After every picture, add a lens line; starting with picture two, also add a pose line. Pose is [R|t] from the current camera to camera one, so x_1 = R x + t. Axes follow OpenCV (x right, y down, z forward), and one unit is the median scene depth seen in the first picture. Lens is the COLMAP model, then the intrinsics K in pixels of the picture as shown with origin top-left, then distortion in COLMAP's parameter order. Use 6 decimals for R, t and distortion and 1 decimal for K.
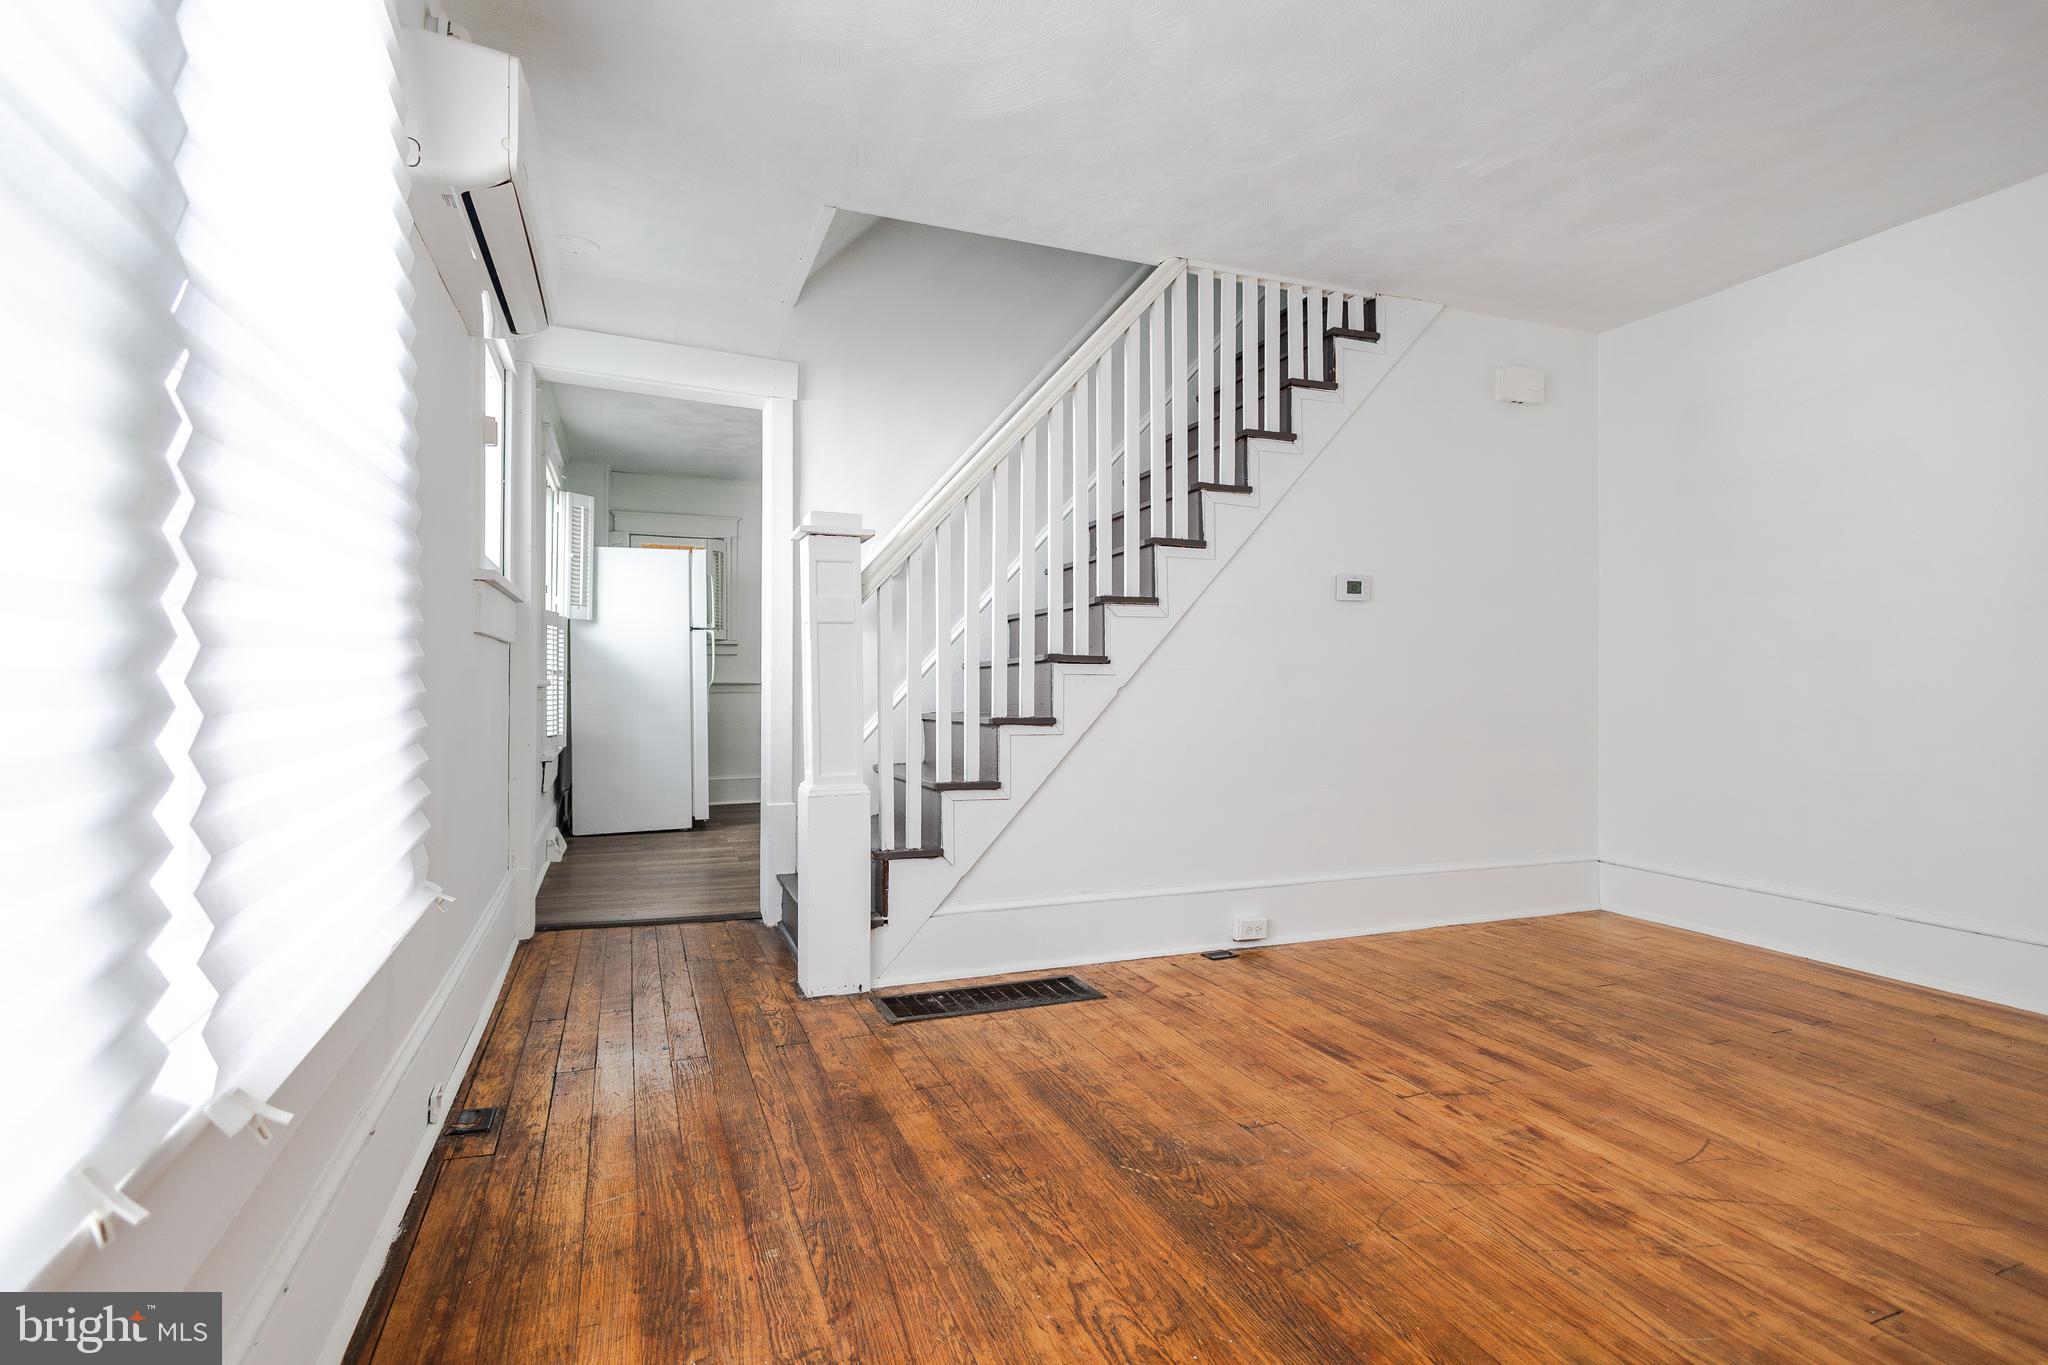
lens RADIAL K [[960.8, 0, 1026.1], [0, 960.8, 685.2], [0, 0, 1]] dist [0.013751, -0.002460]
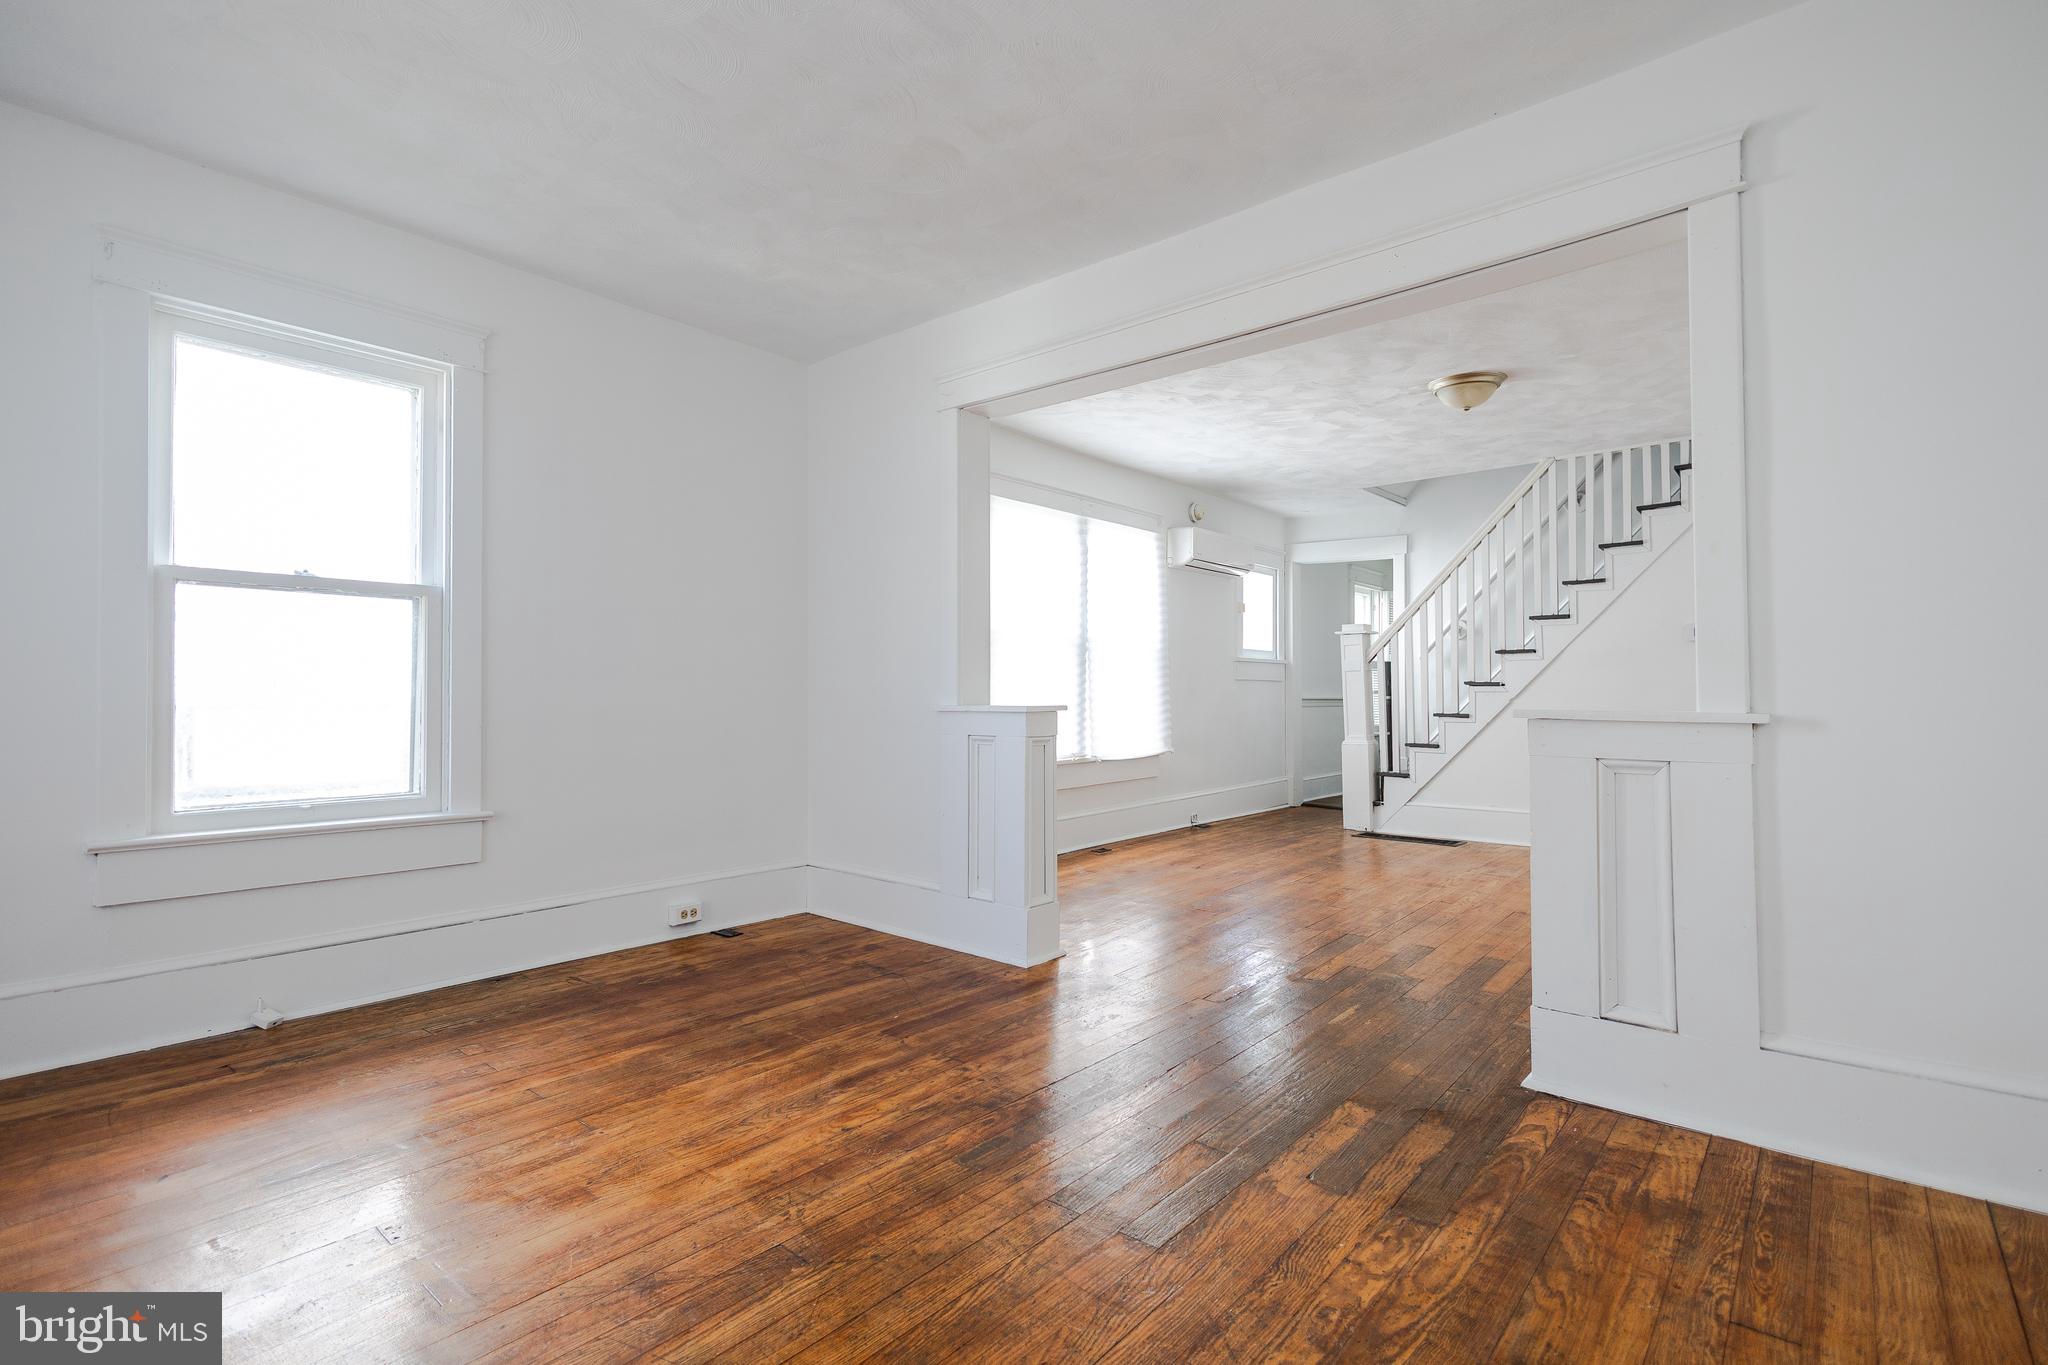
lens RADIAL K [[960.8, 0, 1024.3], [0, 960.8, 686.1], [0, 0, 1]] dist [0.013751, -0.002460]
pose [[0.465289, -0.010578, -0.885096, 1.421233], [0.001734, 0.999938, -0.011039, -0.001245], [0.885157, 0.003601, 0.465278, -0.746077]]
